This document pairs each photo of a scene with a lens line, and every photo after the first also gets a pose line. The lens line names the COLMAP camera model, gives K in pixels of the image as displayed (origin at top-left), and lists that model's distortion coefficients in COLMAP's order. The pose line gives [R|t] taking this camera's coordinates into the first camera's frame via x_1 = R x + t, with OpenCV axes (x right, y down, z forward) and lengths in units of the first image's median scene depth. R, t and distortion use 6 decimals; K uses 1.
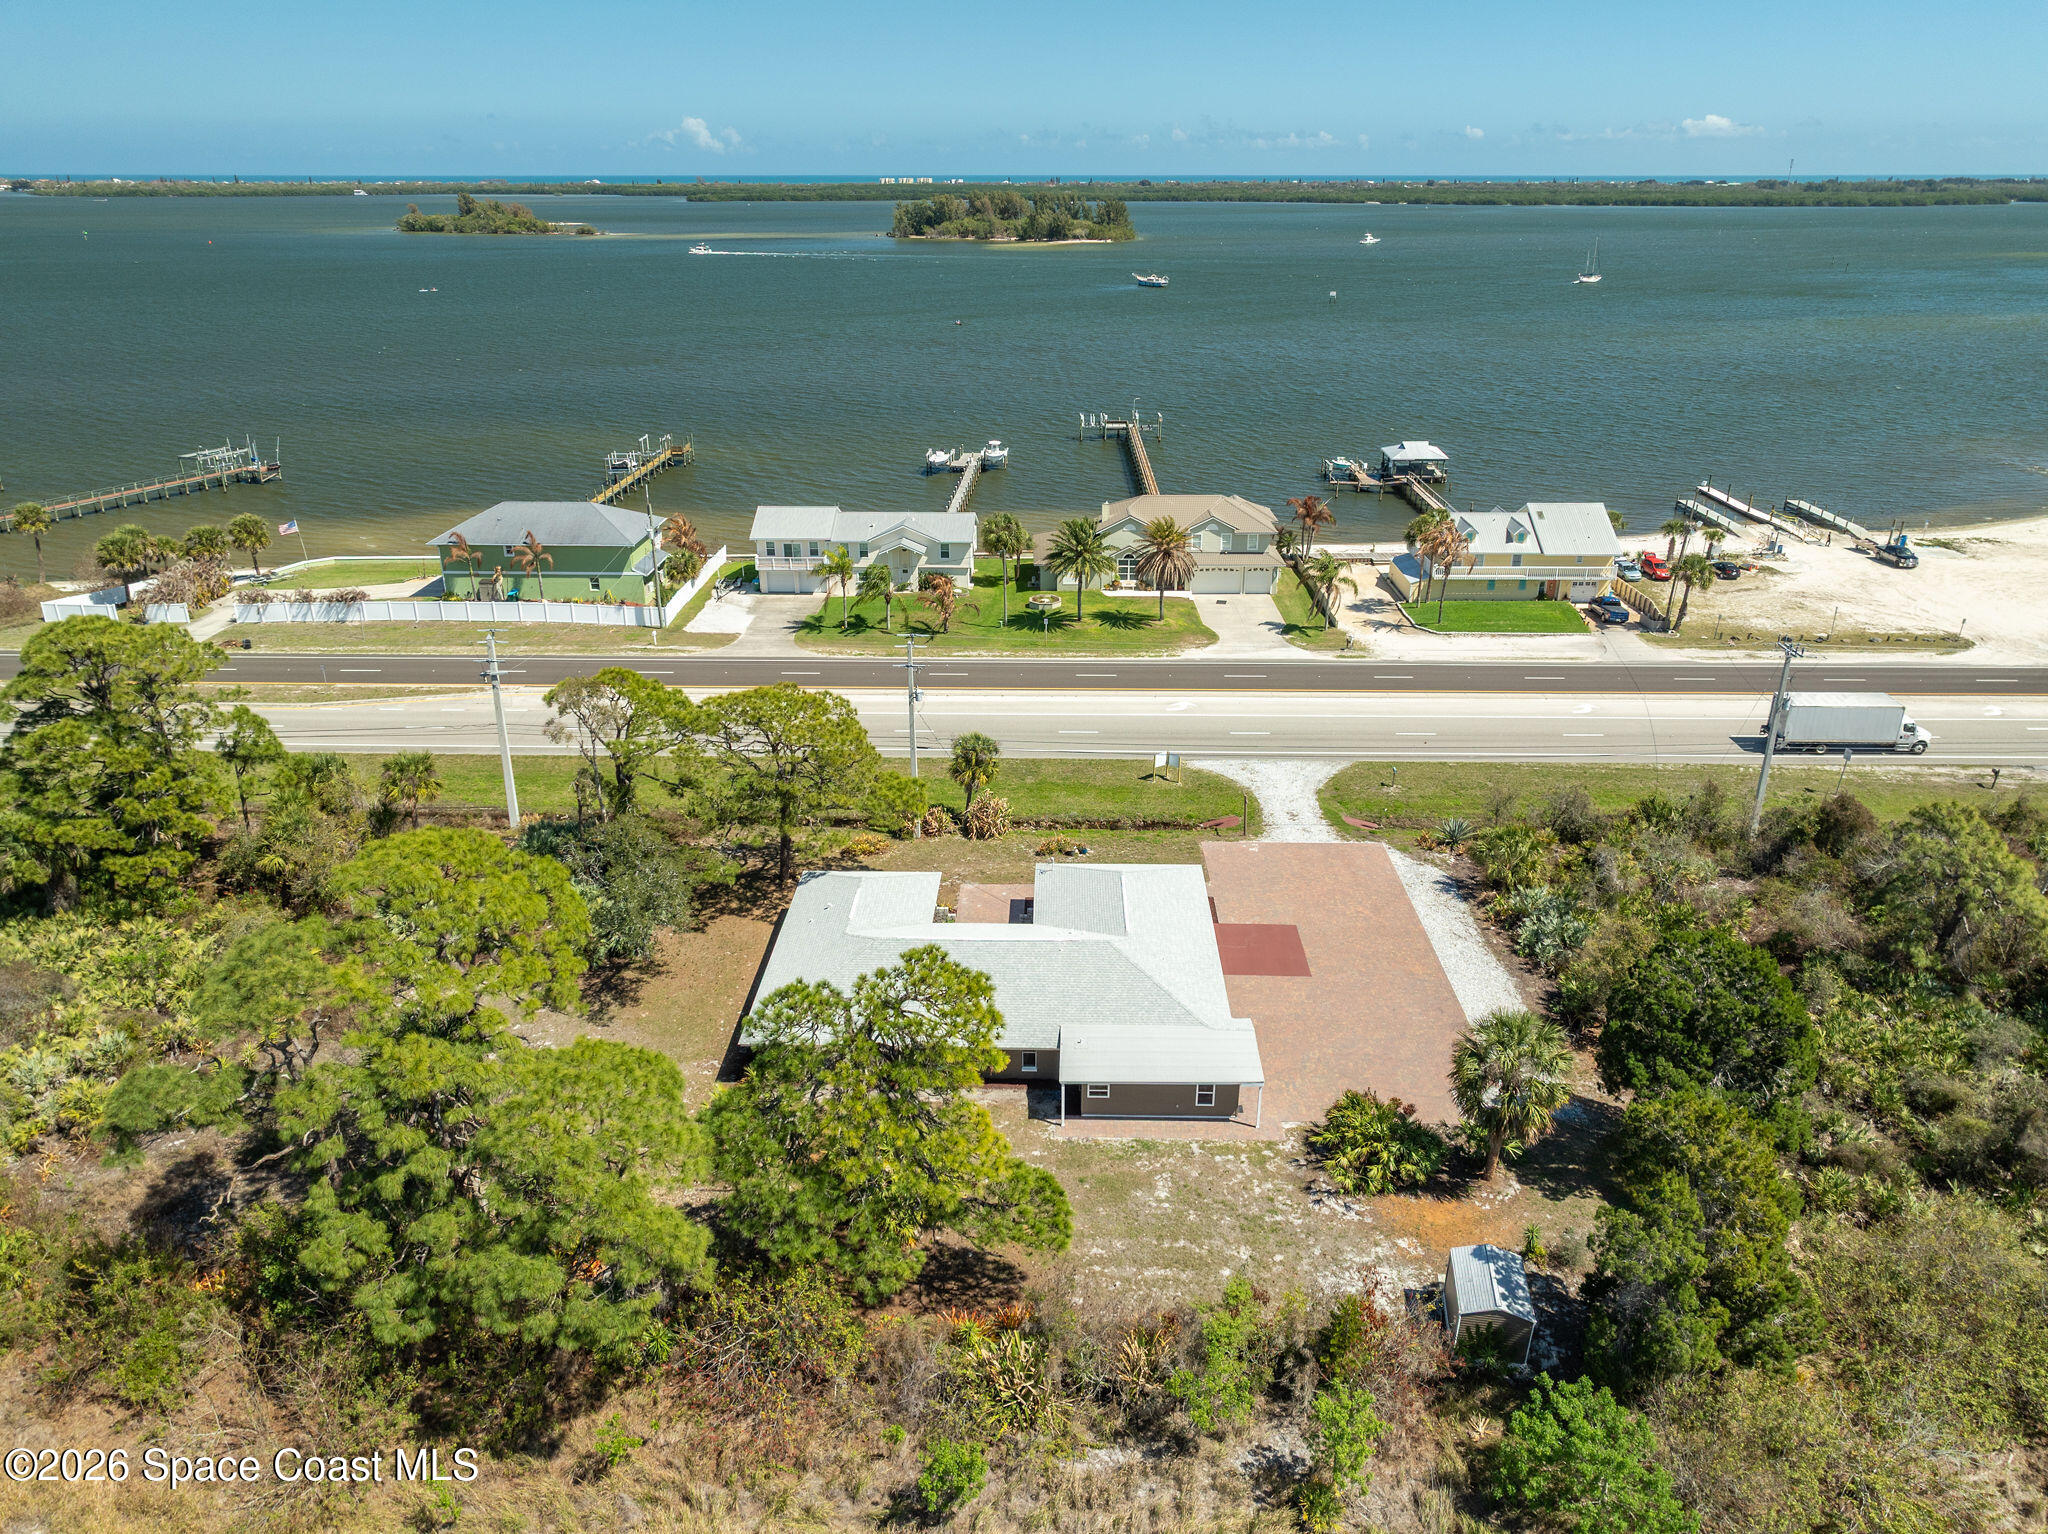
lens RADIAL K [[1429.7, 0, 1024.0], [0, 1429.7, 767.0], [0, 0, 1]] dist [-0.001713, 0.007939]
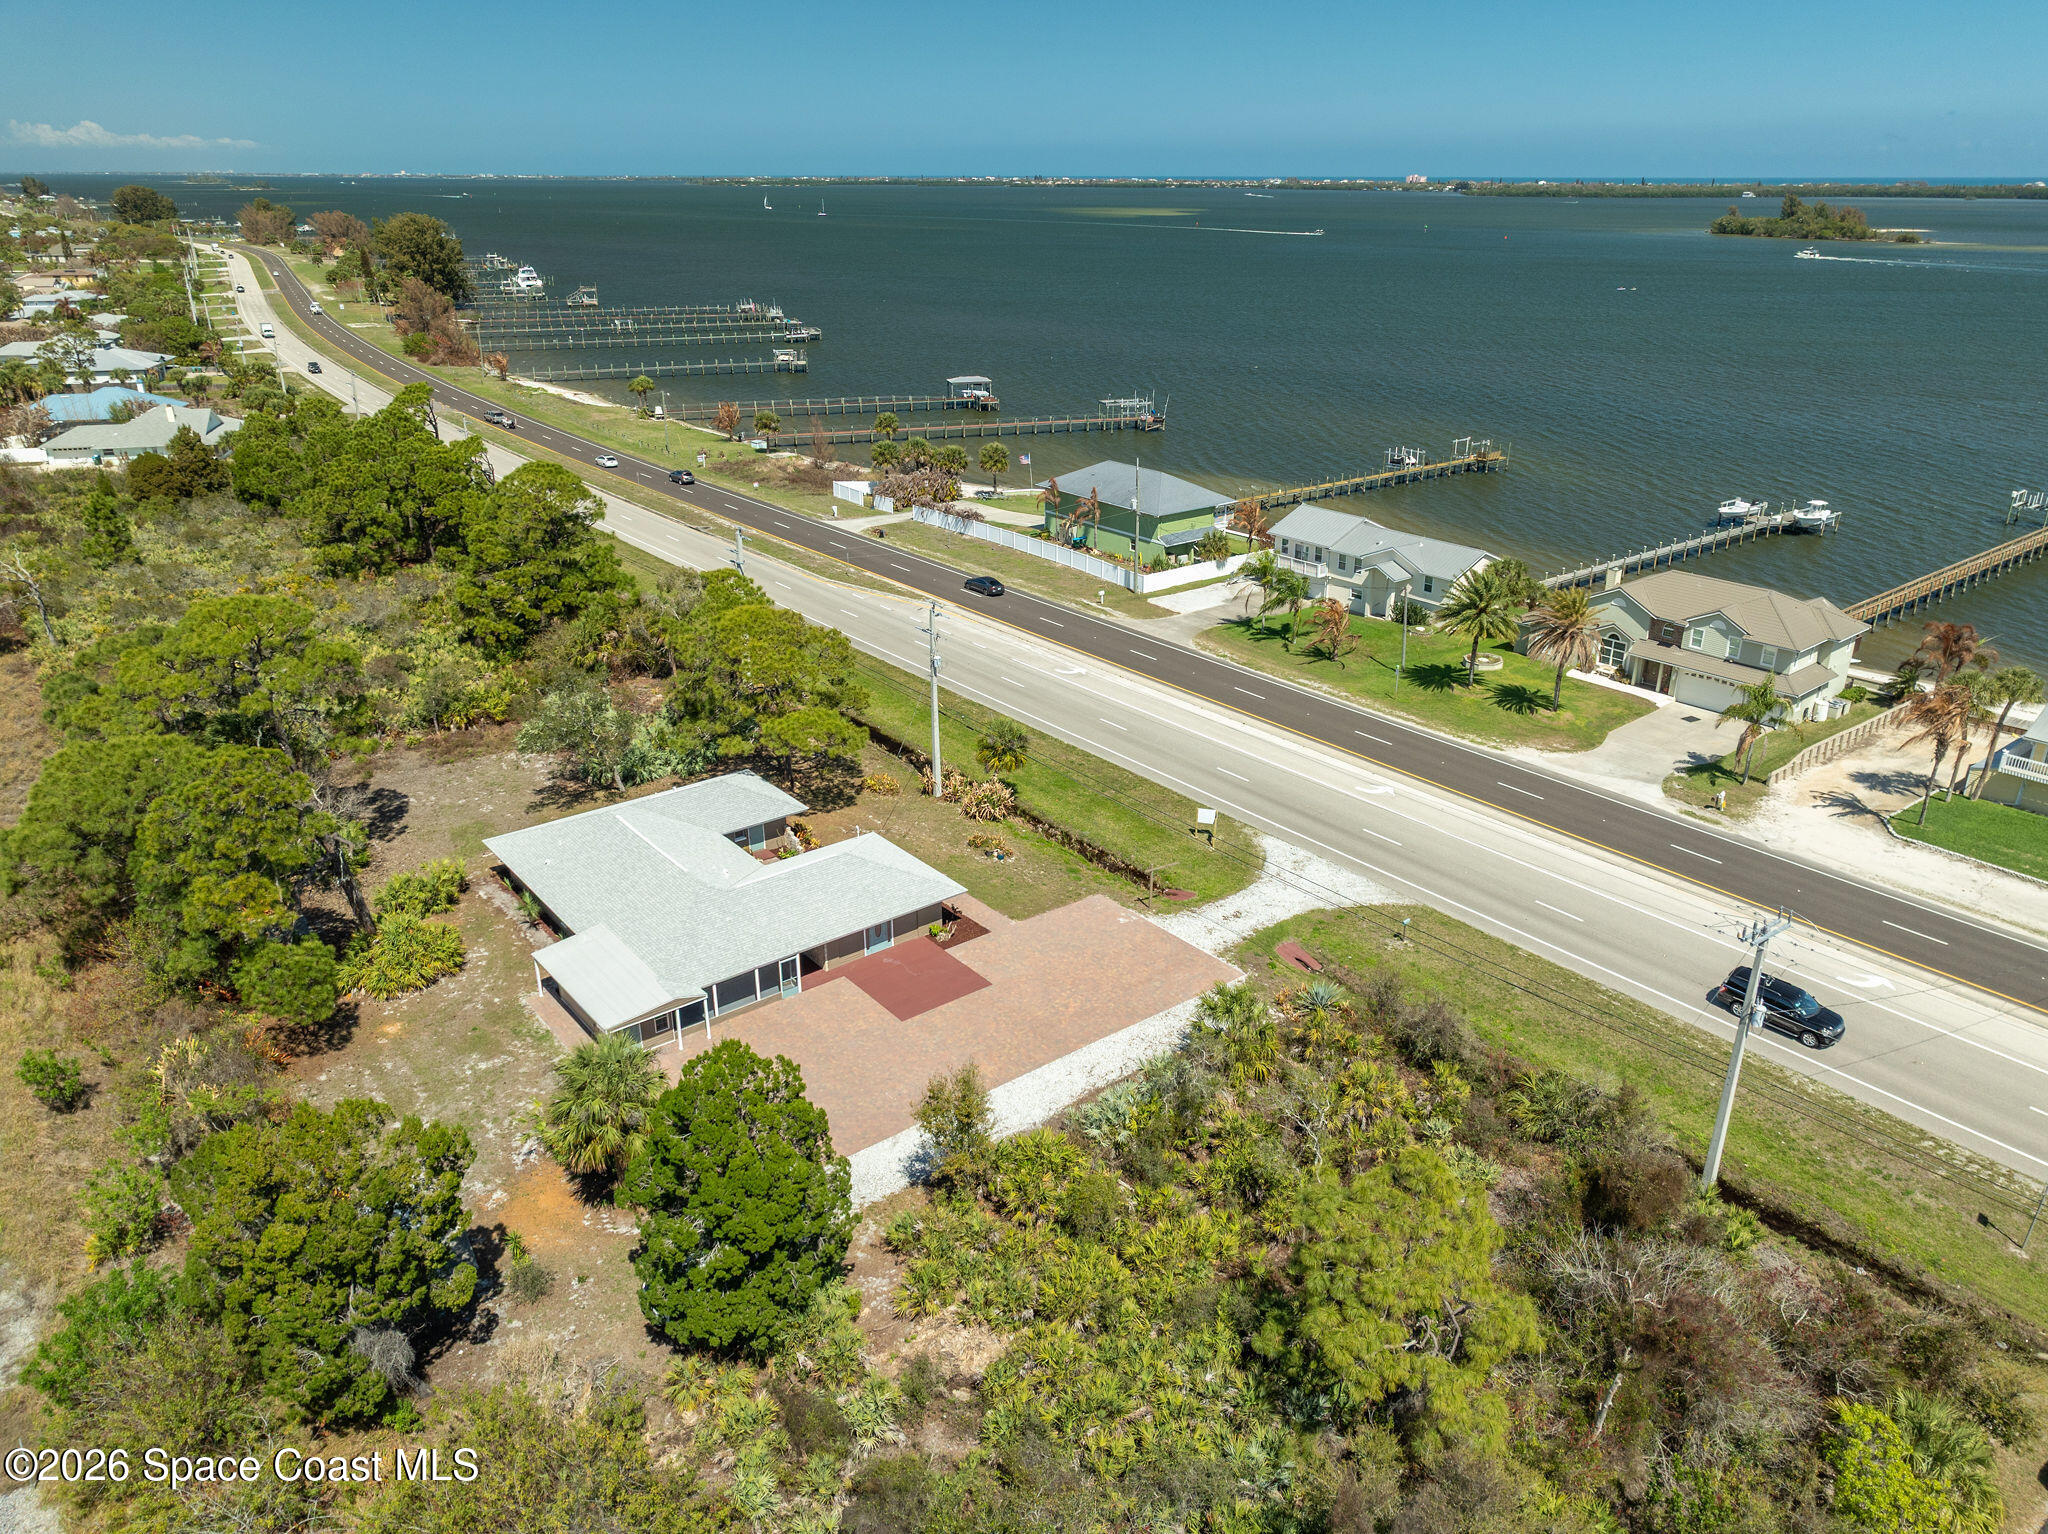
lens RADIAL K [[1409.8, 0, 1024.0], [0, 1409.8, 767.0], [0, 0, 1]] dist [0.000464, 0.000955]
pose [[0.640892, 0.298499, -0.707217, 0.700072], [-0.295835, 0.946177, 0.131267, -0.128199], [0.708335, 0.125092, 0.694704, 0.320924]]
